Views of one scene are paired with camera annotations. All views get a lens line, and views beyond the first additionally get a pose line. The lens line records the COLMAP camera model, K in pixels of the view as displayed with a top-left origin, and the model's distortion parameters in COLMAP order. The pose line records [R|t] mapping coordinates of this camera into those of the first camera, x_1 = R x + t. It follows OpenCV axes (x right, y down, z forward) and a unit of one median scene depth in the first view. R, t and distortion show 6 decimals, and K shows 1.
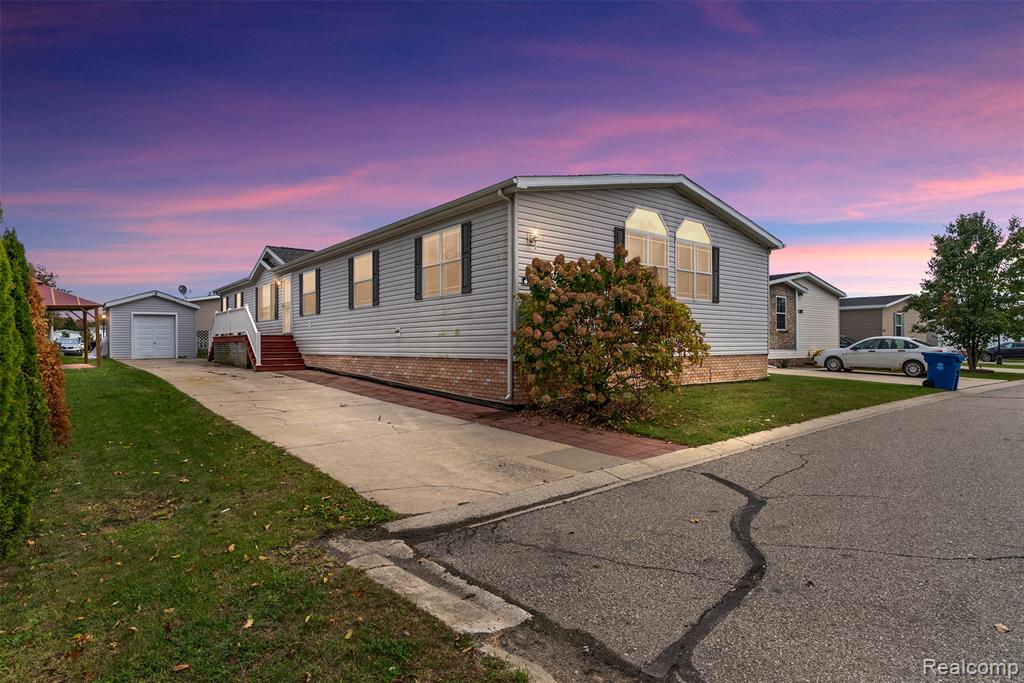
lens RADIAL K [[542.2, 0, 514.8], [0, 542.2, 338.9], [0, 0, 1]] dist [0.003002, -0.000089]
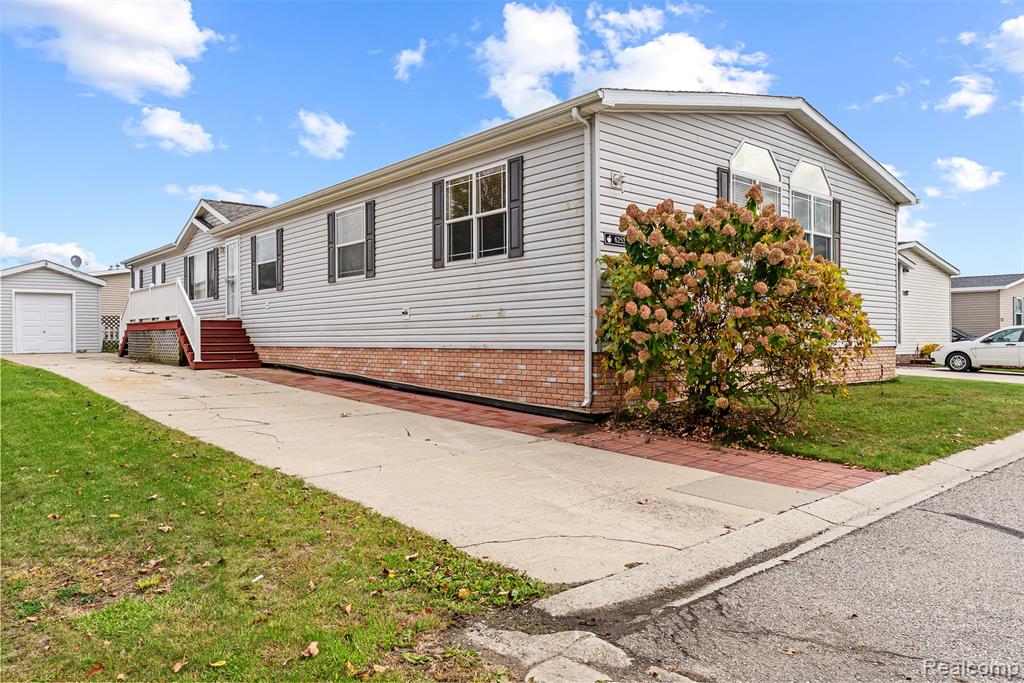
lens RADIAL K [[695.1, 0, 507.3], [0, 695.1, 338.8], [0, 0, 1]] dist [0.005304, -0.002448]
pose [[0.999661, 0.002426, 0.025927, -0.138239], [-0.002648, 0.999960, 0.008532, 0.016362], [-0.025905, -0.008598, 0.999627, 0.098877]]
